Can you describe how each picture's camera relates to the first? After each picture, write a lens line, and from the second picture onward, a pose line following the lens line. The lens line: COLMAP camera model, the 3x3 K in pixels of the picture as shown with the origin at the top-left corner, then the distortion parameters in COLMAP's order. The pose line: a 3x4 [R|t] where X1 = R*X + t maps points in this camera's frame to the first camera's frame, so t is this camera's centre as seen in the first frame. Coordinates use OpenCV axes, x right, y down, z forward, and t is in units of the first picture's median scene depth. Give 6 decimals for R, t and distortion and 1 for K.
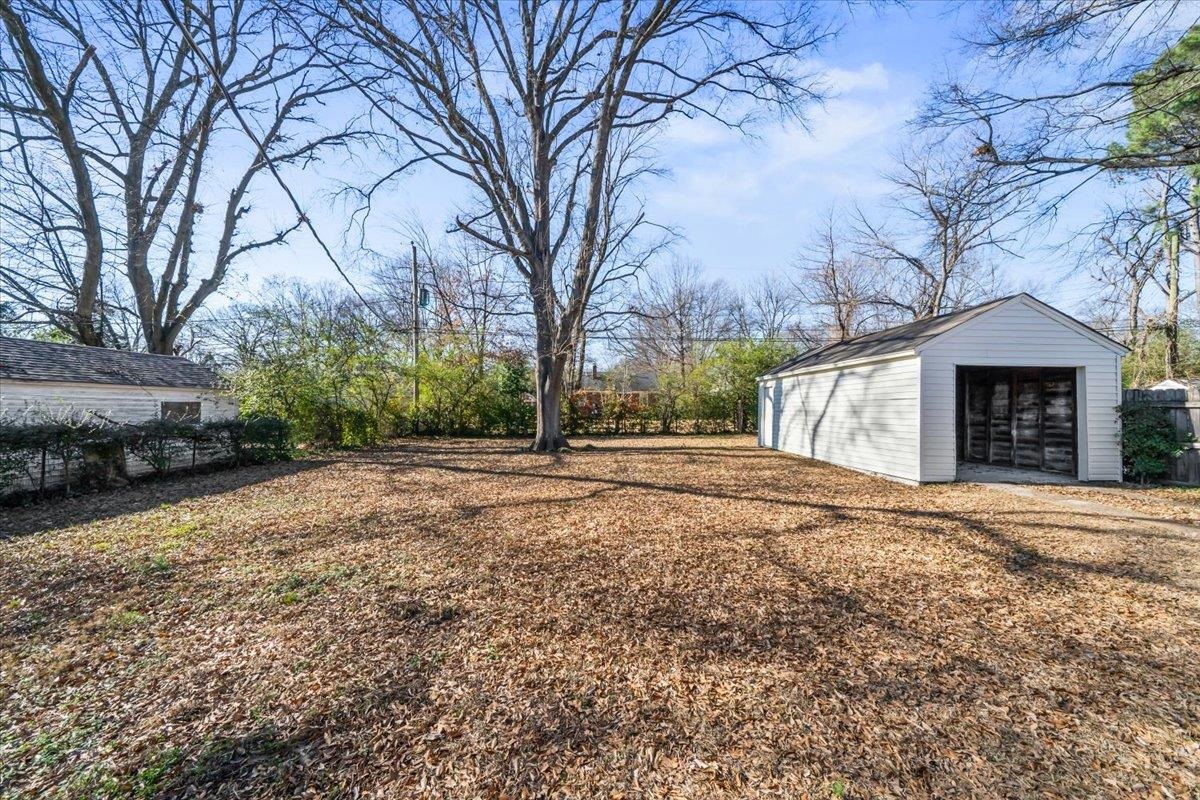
lens RADIAL K [[440.5, 0, 590.1], [0, 440.5, 404.8], [0, 0, 1]] dist [0.001244, -0.000015]
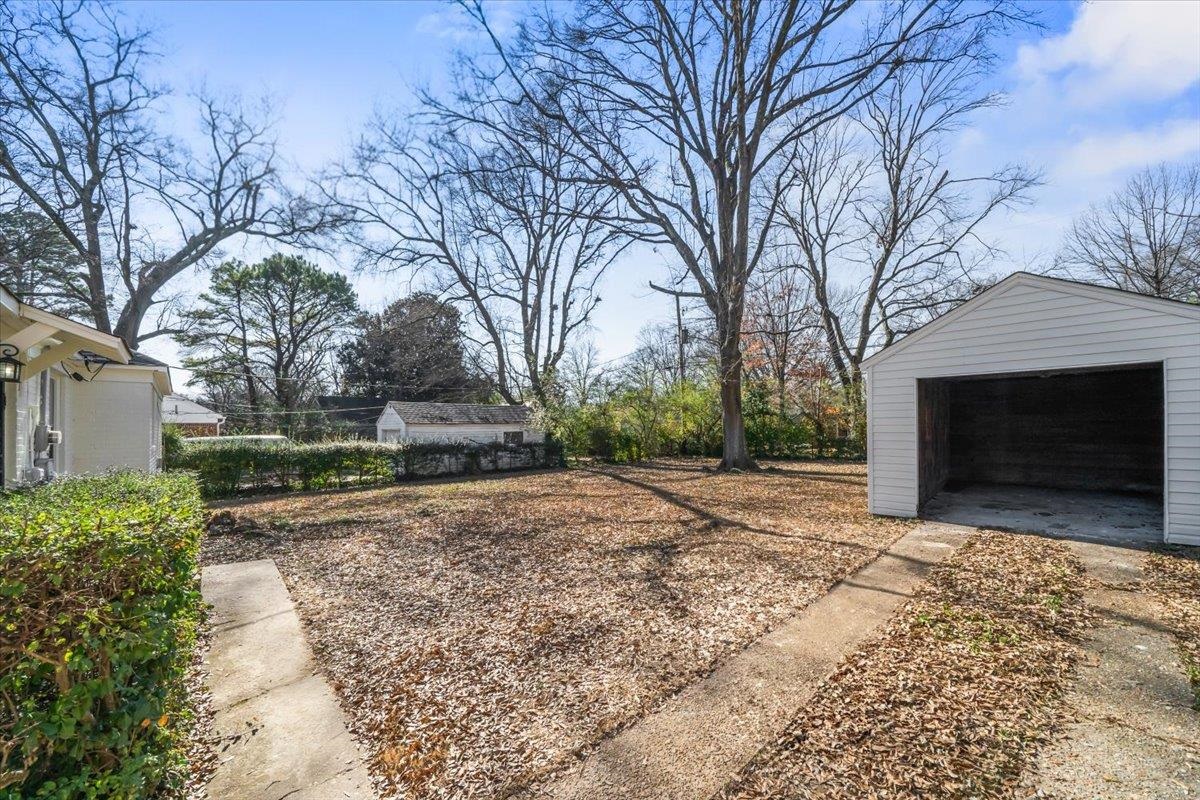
lens RADIAL K [[573.1, 0, 600.0], [0, 573.1, 400.0], [0, 0, 1]] dist [0.001456, 0.000072]
pose [[0.599899, -0.055778, -0.798129, 0.829884], [0.019978, 0.998300, -0.054750, -0.000292], [0.799826, 0.016899, 0.599994, -0.091083]]
